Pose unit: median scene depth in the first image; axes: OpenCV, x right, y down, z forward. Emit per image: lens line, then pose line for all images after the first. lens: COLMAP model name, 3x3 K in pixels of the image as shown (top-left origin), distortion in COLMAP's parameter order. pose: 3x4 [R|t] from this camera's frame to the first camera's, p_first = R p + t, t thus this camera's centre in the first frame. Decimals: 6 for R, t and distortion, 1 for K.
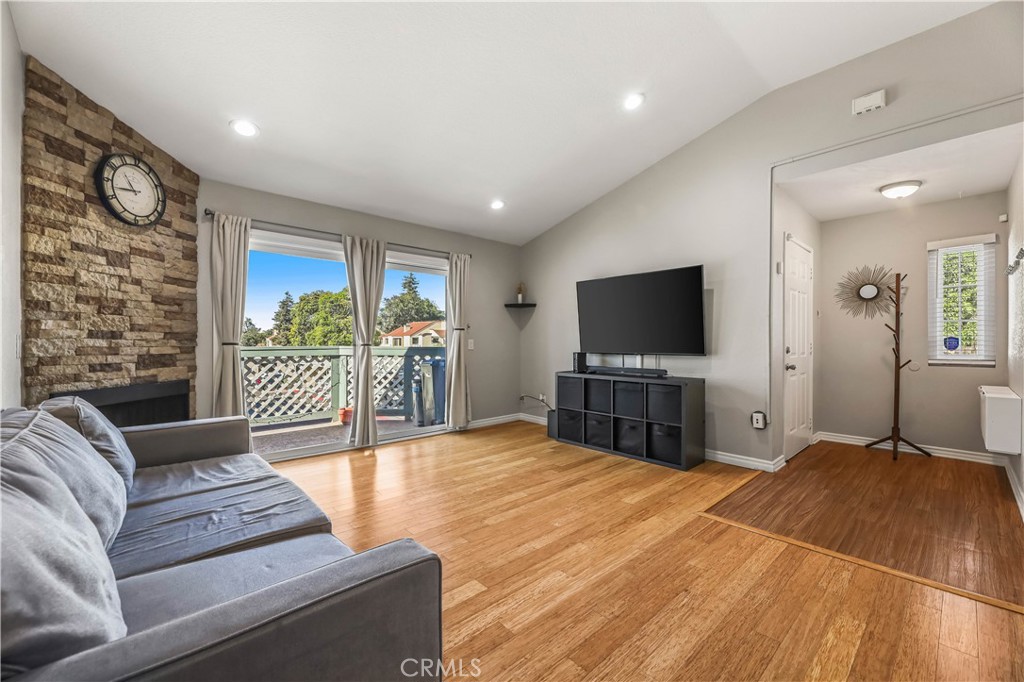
lens RADIAL K [[409.6, 0, 516.8], [0, 409.6, 343.3], [0, 0, 1]] dist [0.001580, -0.000736]
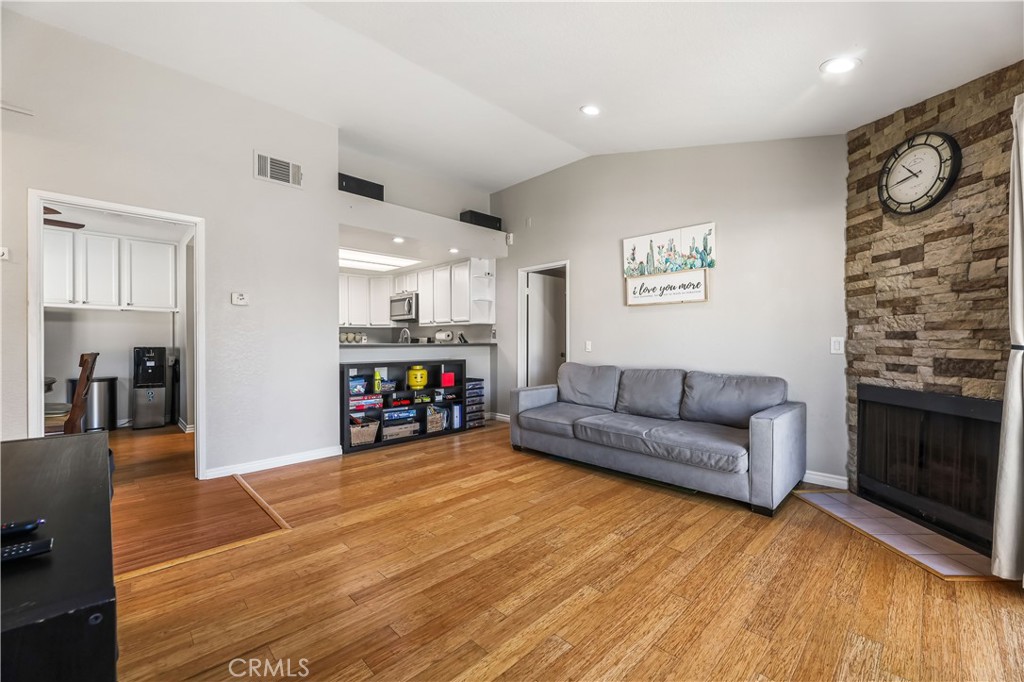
lens RADIAL K [[409.6, 0, 521.3], [0, 409.6, 342.5], [0, 0, 1]] dist [0.001580, -0.000736]
pose [[-0.998955, -0.000937, -0.045705, -0.031155], [-0.001162, 0.999987, 0.004896, -0.006849], [0.045699, 0.004944, -0.998943, 1.800930]]
